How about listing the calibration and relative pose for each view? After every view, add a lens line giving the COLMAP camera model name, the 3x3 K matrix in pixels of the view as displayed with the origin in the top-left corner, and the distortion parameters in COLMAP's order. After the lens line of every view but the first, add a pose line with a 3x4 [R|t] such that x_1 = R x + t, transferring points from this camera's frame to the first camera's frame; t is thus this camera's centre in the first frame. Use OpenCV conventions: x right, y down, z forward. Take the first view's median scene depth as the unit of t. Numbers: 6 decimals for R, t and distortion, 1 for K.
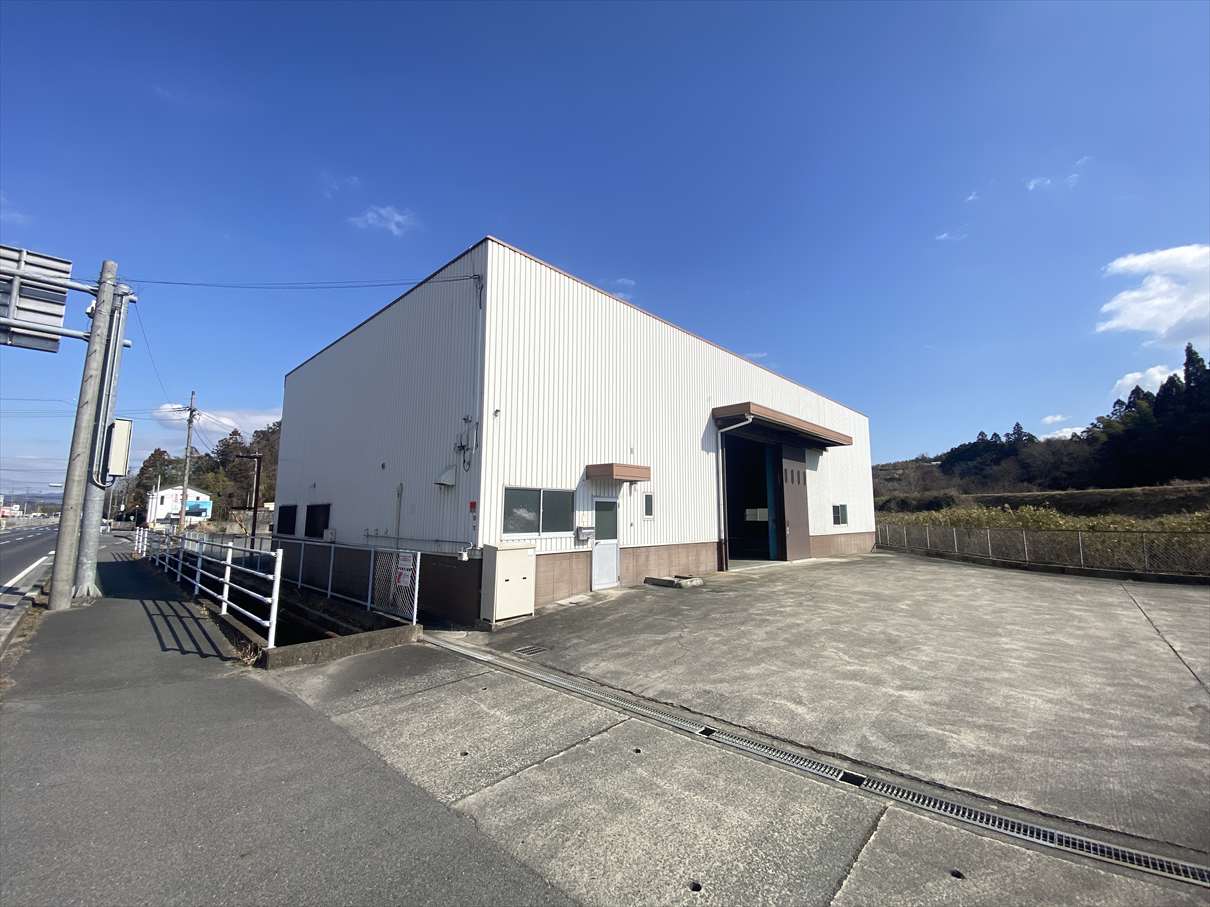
lens RADIAL K [[490.0, 0, 605.0], [0, 490.0, 453.5], [0, 0, 1]] dist [0.047705, -0.022974]
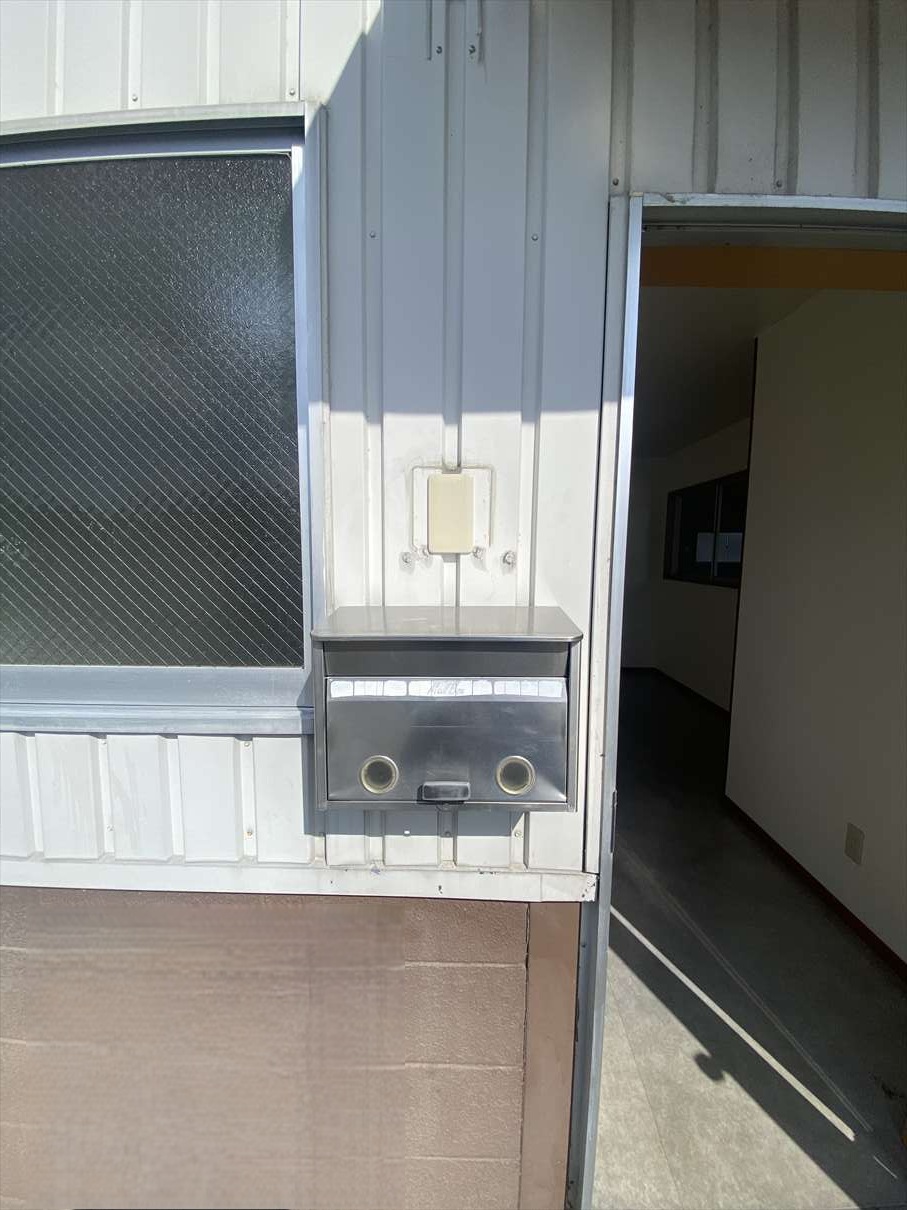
lens RADIAL K [[489.3, 0, 453.5], [0, 489.3, 605.0], [0, 0, 1]] dist [0.027589, -0.022512]
pose [[0.671576, 0.048750, -0.739330, 0.011168], [0.091823, 0.984665, 0.148335, 0.100658], [0.735223, -0.167506, 0.656801, 0.705904]]
